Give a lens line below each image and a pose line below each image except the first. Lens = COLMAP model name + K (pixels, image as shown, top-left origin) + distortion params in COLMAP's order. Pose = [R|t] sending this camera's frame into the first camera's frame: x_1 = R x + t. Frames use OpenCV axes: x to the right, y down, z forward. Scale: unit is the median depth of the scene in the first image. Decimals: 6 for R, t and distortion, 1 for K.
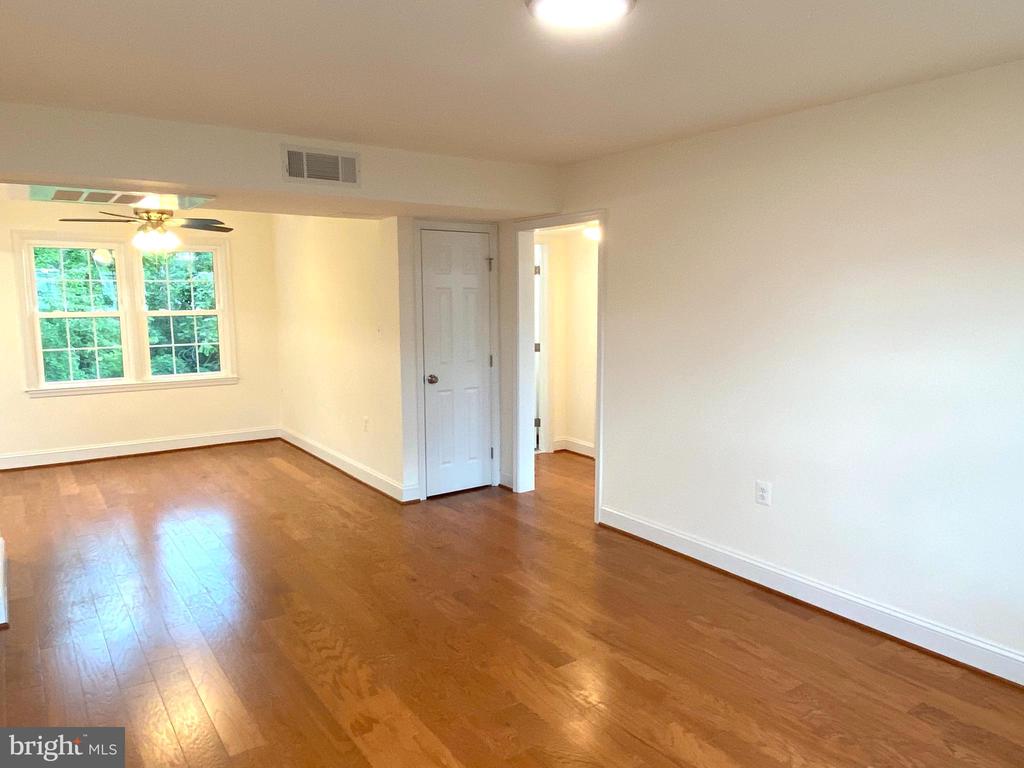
lens RADIAL K [[720.7, 0, 512.0], [0, 720.7, 384.0], [0, 0, 1]] dist [0.126830, -0.186607]
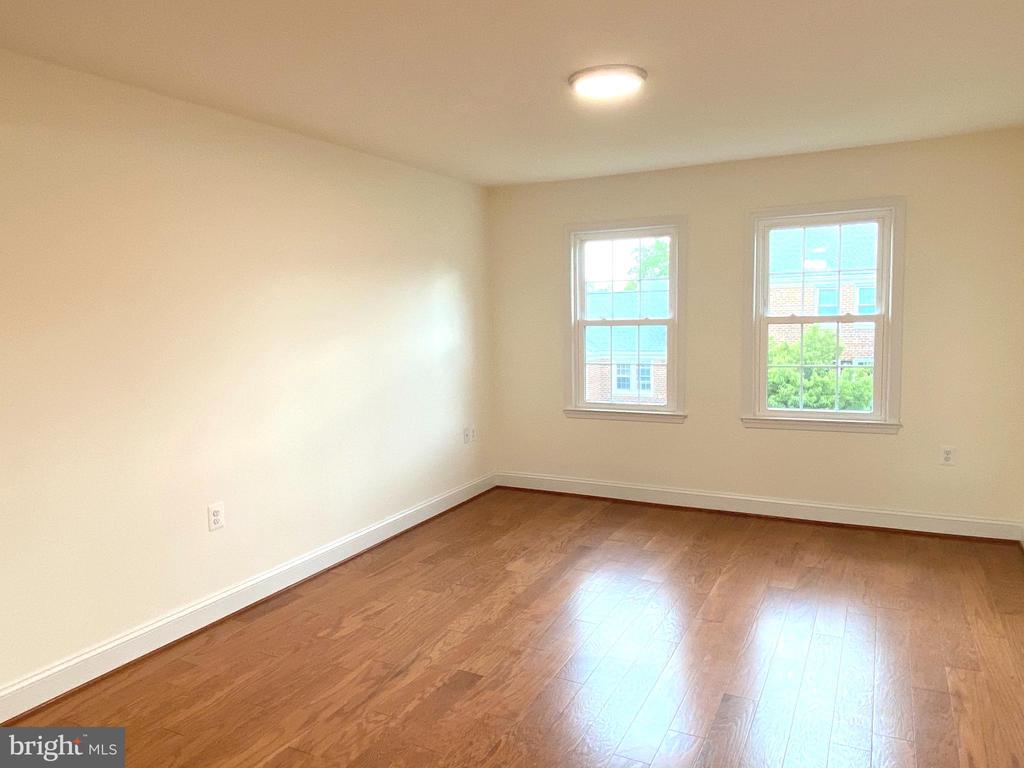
lens RADIAL K [[720.7, 0, 512.0], [0, 720.7, 384.0], [0, 0, 1]] dist [0.126830, -0.186607]
pose [[-0.468761, -0.076146, 0.880037, -0.729691], [0.138825, 0.977546, 0.158530, -0.123547], [-0.872348, 0.196484, -0.447664, 1.253935]]
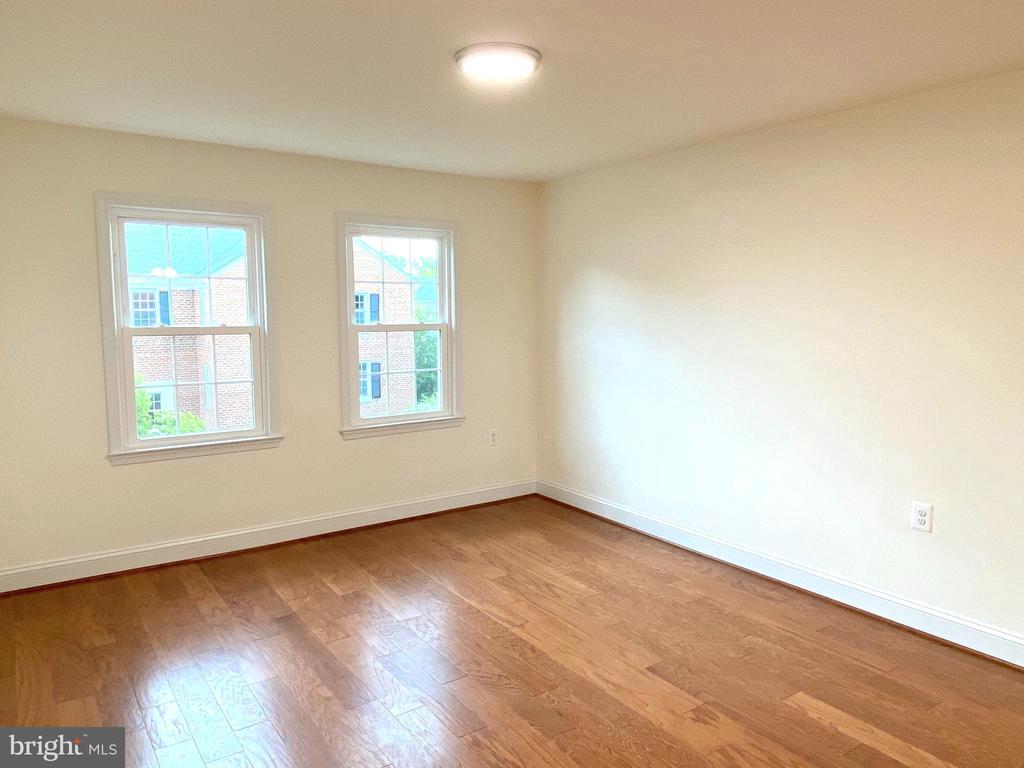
lens RADIAL K [[720.7, 0, 512.0], [0, 720.7, 384.0], [0, 0, 1]] dist [0.126830, -0.186607]
pose [[-0.999986, 0.002223, -0.004841, 0.052907], [0.001028, 0.972195, 0.234171, -0.173764], [0.005227, 0.234162, -0.972183, 1.550774]]
